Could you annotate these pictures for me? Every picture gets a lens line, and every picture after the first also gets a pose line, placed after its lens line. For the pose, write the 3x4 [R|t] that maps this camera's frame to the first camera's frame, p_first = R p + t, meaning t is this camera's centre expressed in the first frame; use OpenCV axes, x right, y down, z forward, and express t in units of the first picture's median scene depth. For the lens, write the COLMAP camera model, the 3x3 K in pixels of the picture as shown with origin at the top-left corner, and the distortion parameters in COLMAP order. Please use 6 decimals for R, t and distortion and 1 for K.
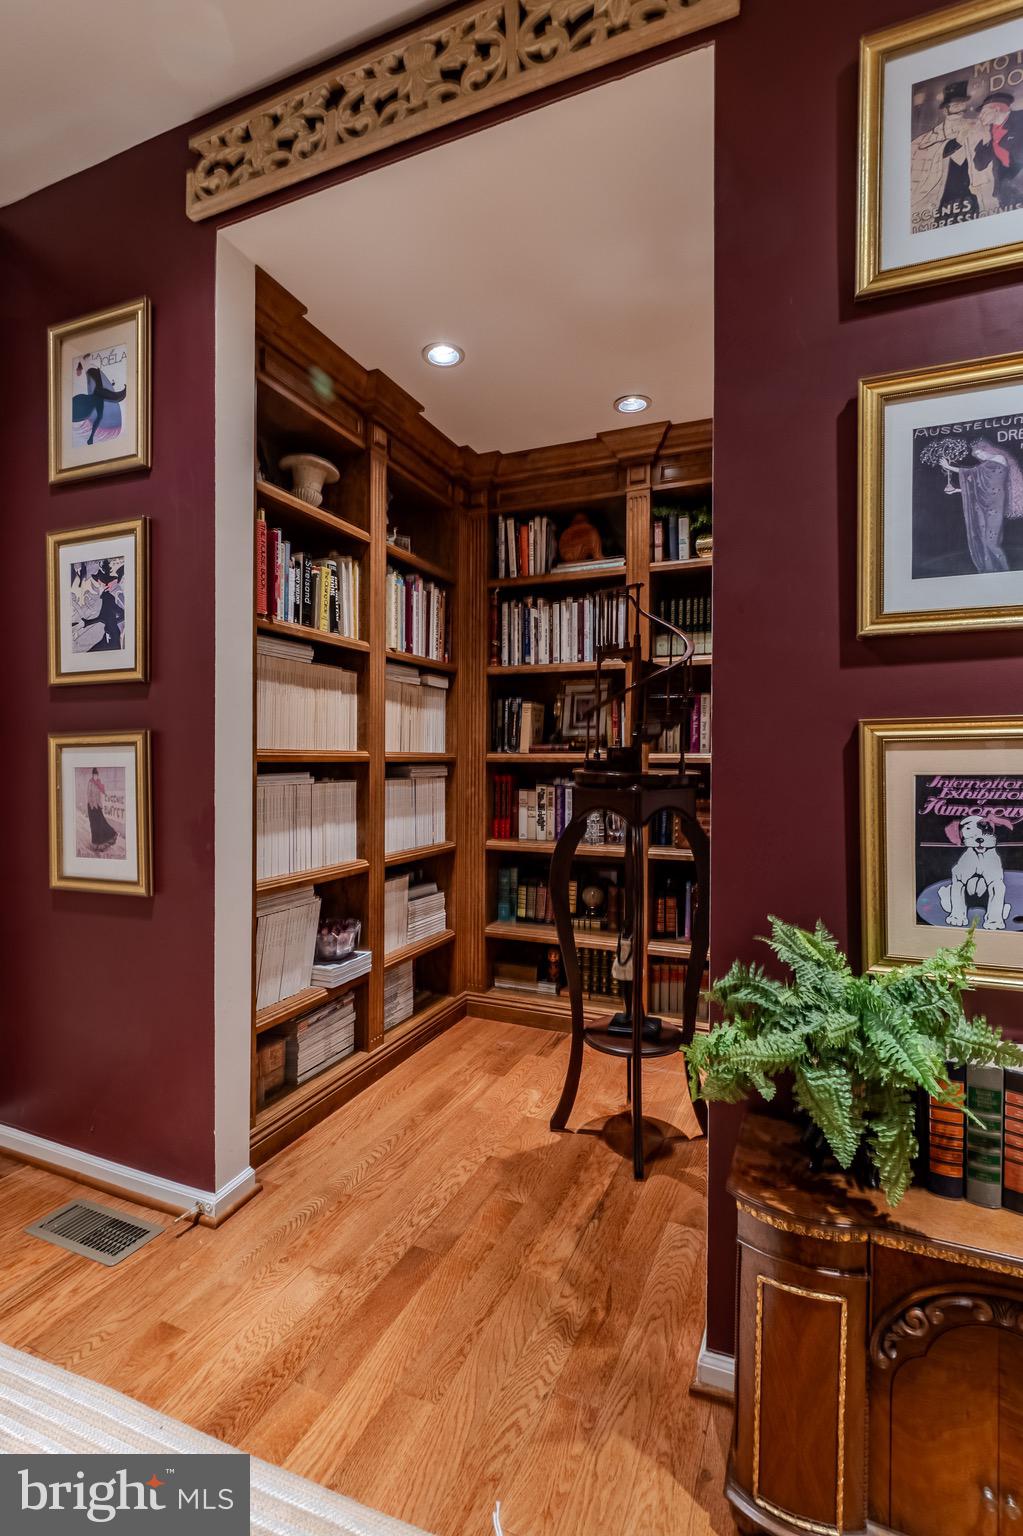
lens RADIAL K [[723.6, 0, 437.1], [0, 723.6, 762.8], [0, 0, 1]] dist [-0.002885, -0.000456]
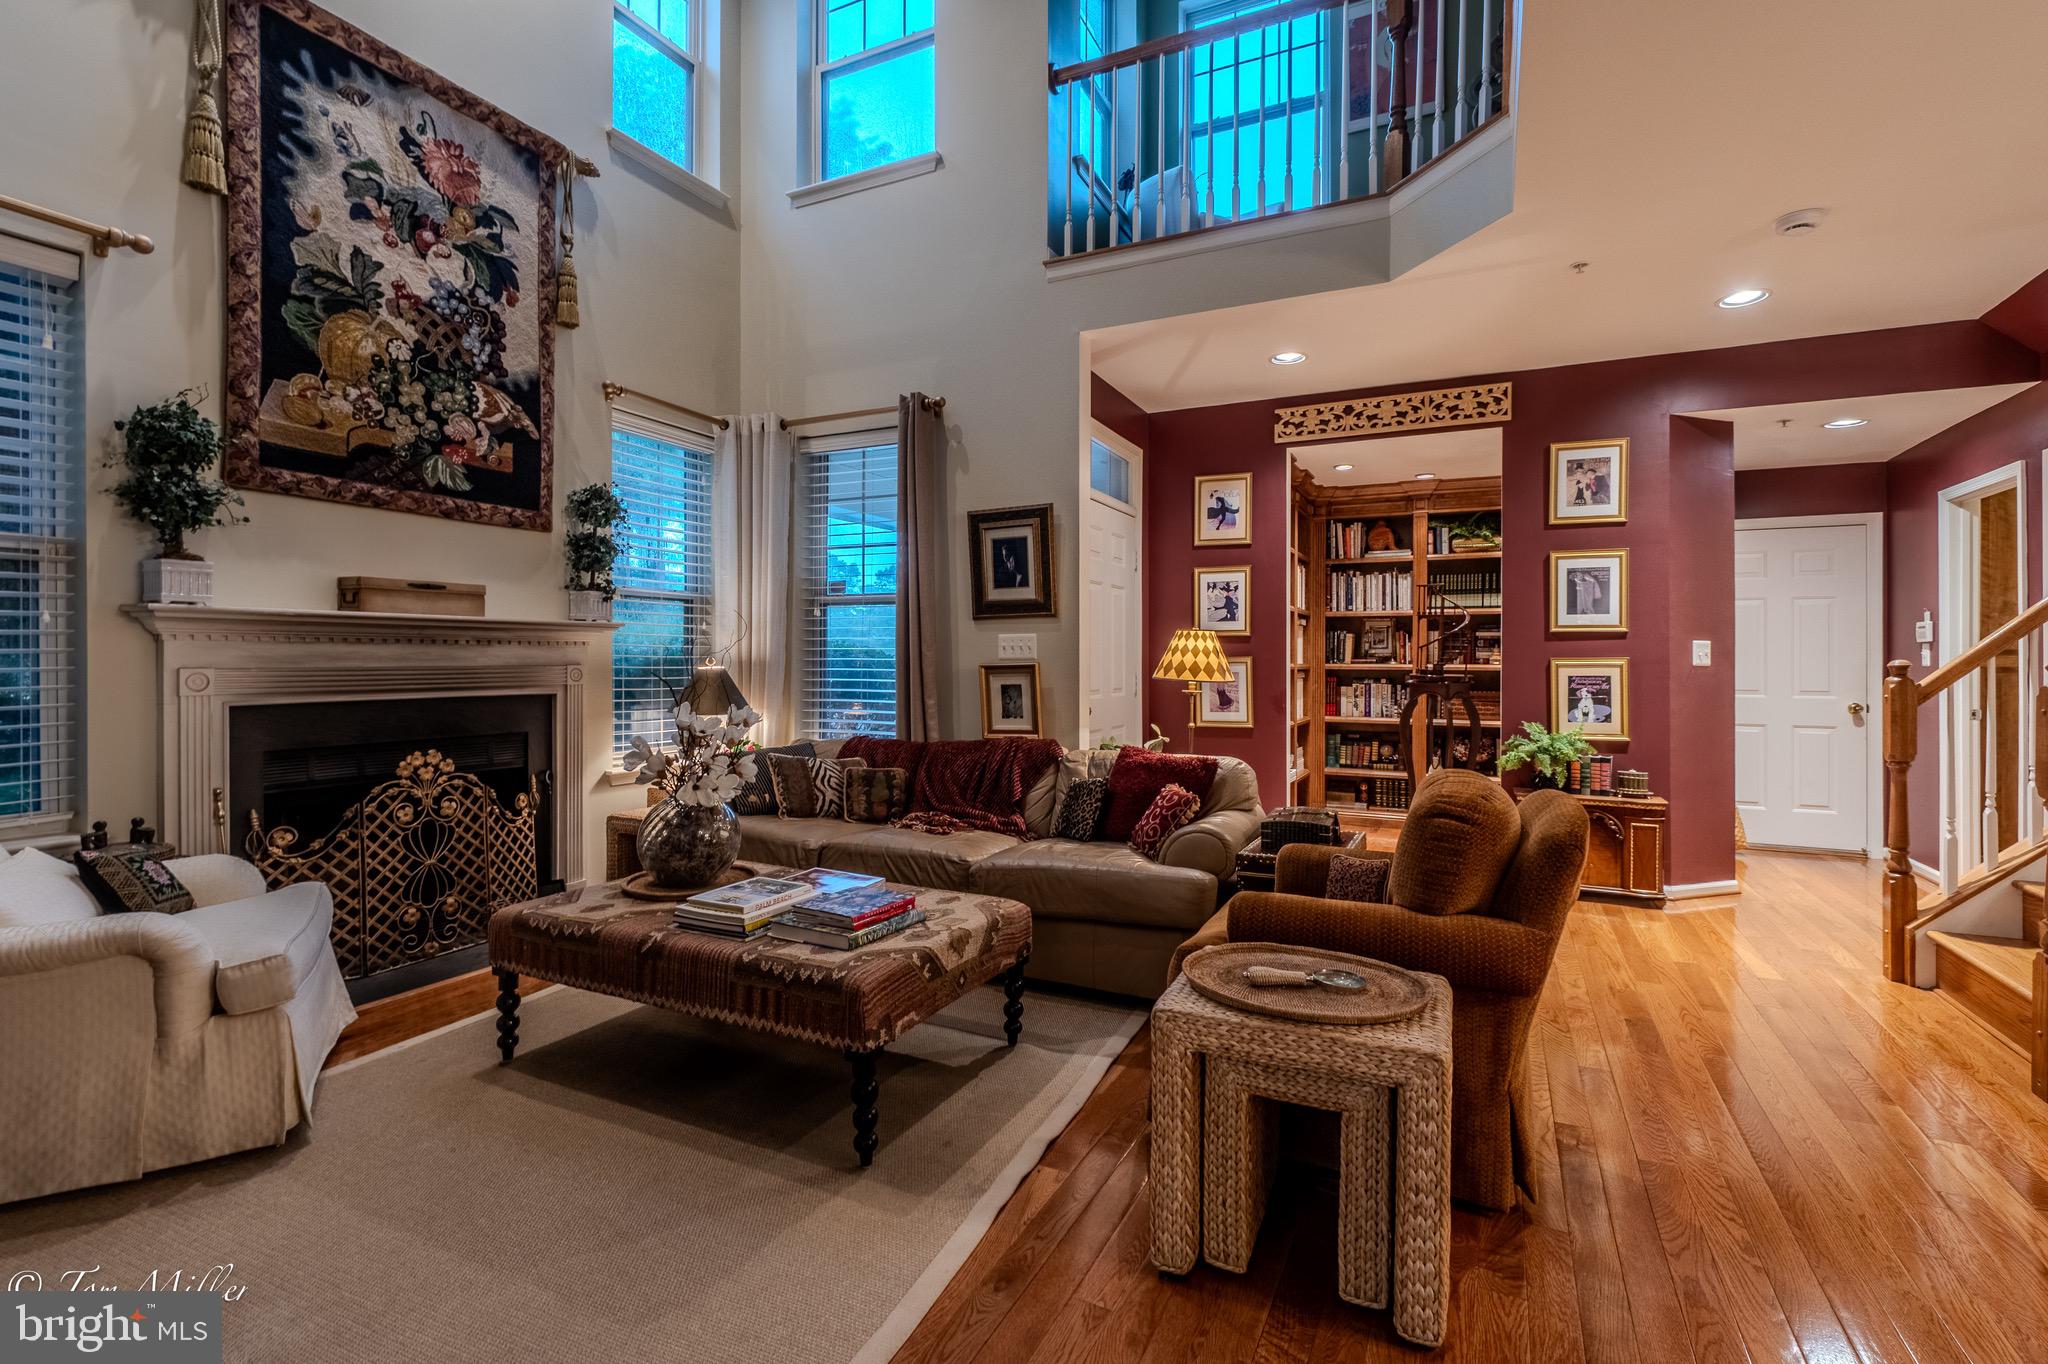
lens RADIAL K [[907.3, 0, 1052.4], [0, 907.3, 659.8], [0, 0, 1]] dist [0.002414, -0.006479]
pose [[0.999010, 0.003511, 0.044358, -1.129044], [-0.003228, 0.999974, -0.006466, -0.013147], [-0.044379, 0.006316, 0.998995, -1.831978]]
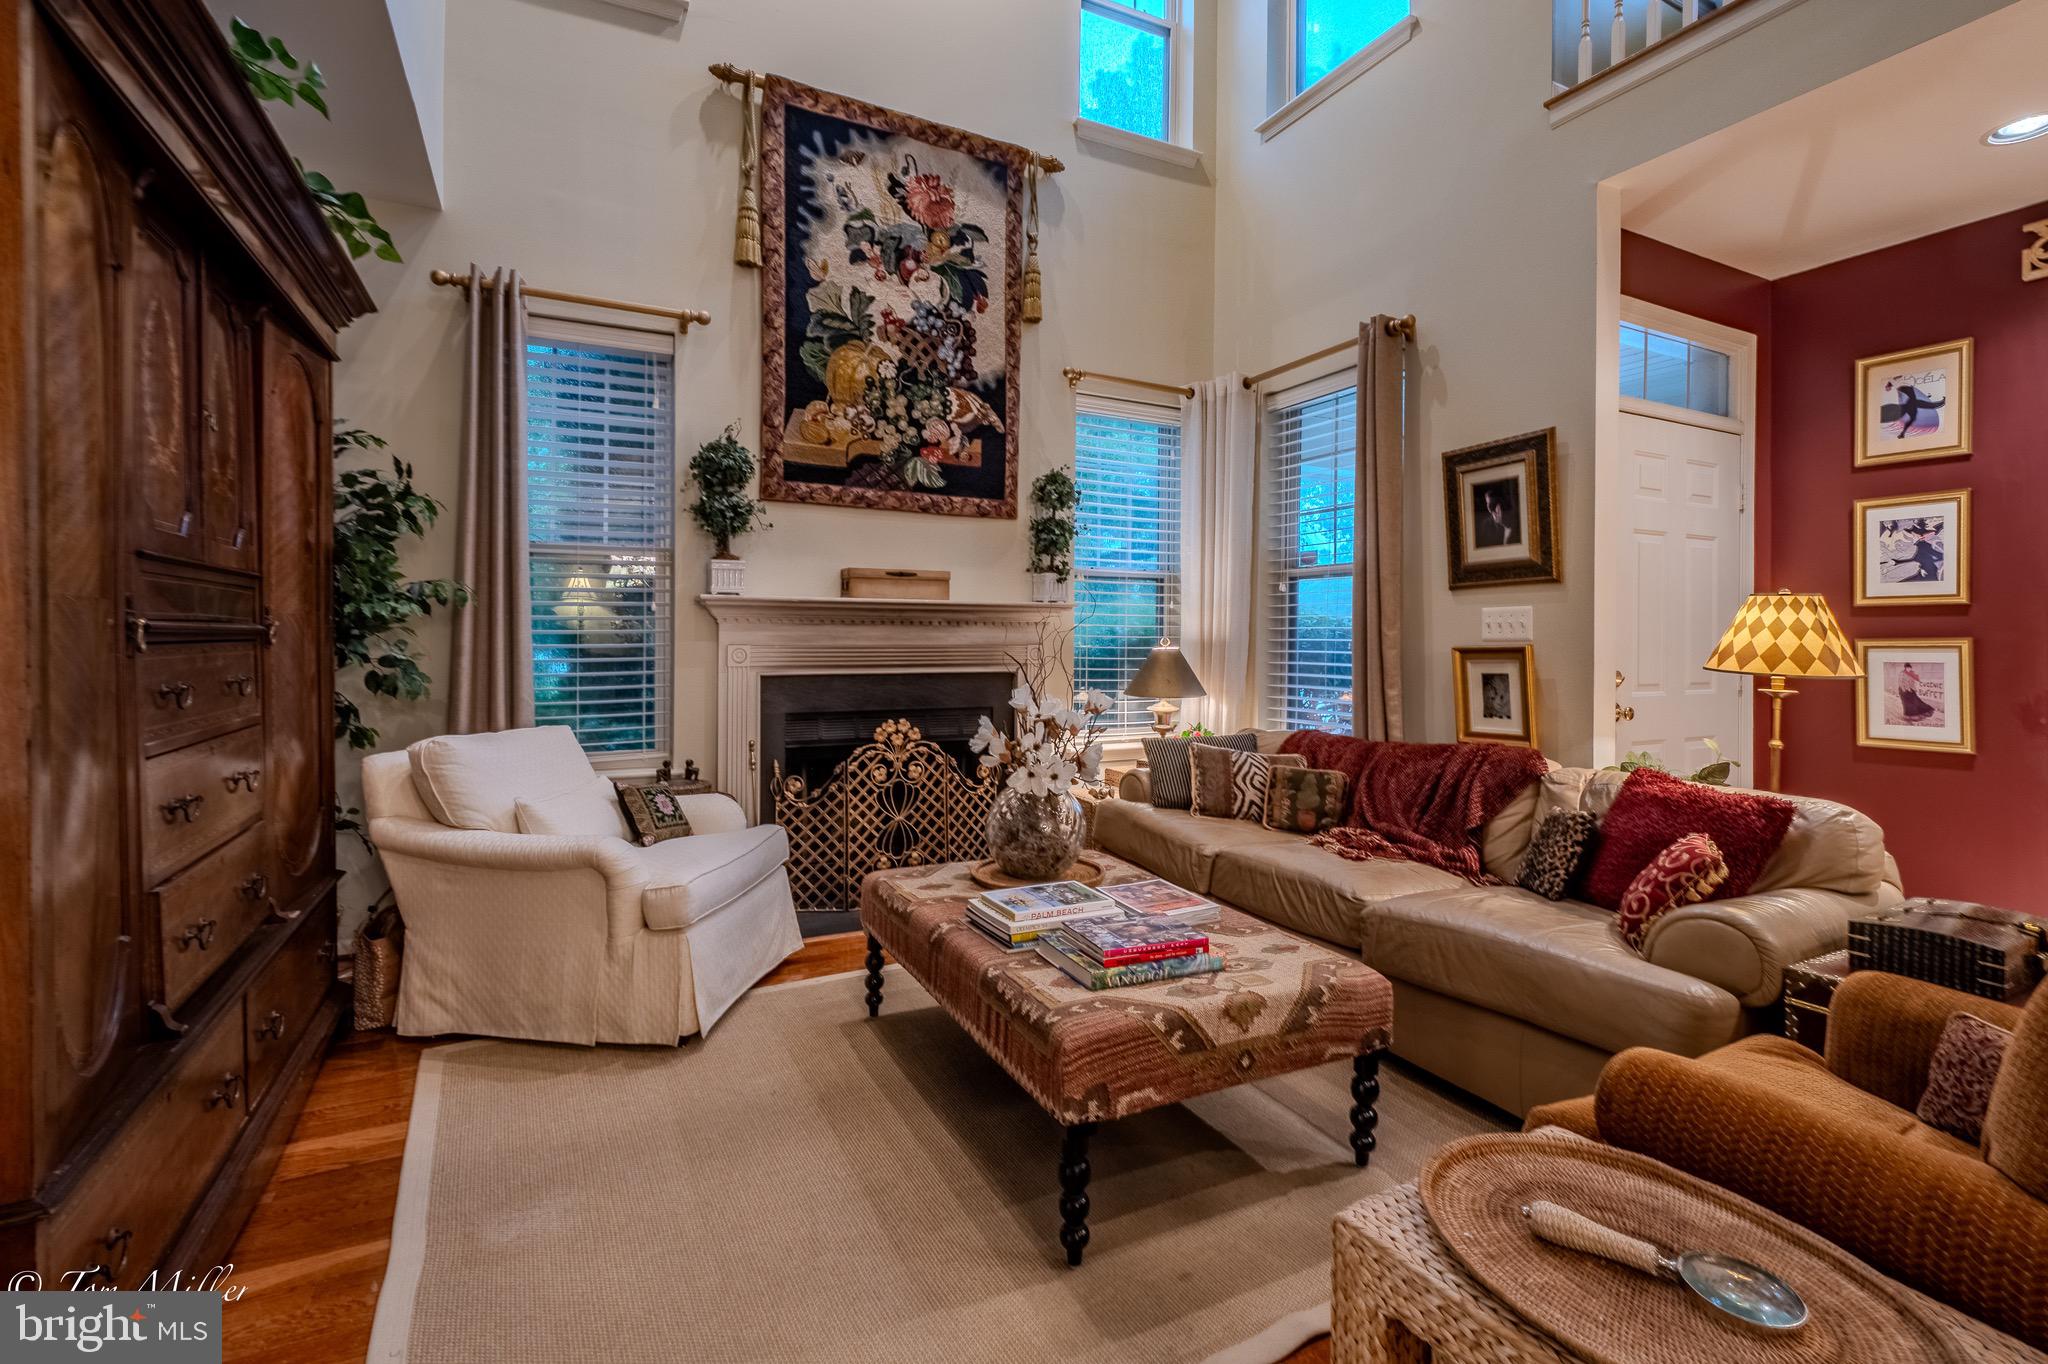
lens RADIAL K [[930.2, 0, 1052.4], [0, 930.2, 640.1], [0, 0, 1]] dist [0.010285, -0.010730]
pose [[0.821437, 0.005858, -0.570269, -0.813131], [-0.010253, 0.999937, -0.004497, -0.012458], [0.570207, 0.009541, 0.821446, -1.493786]]
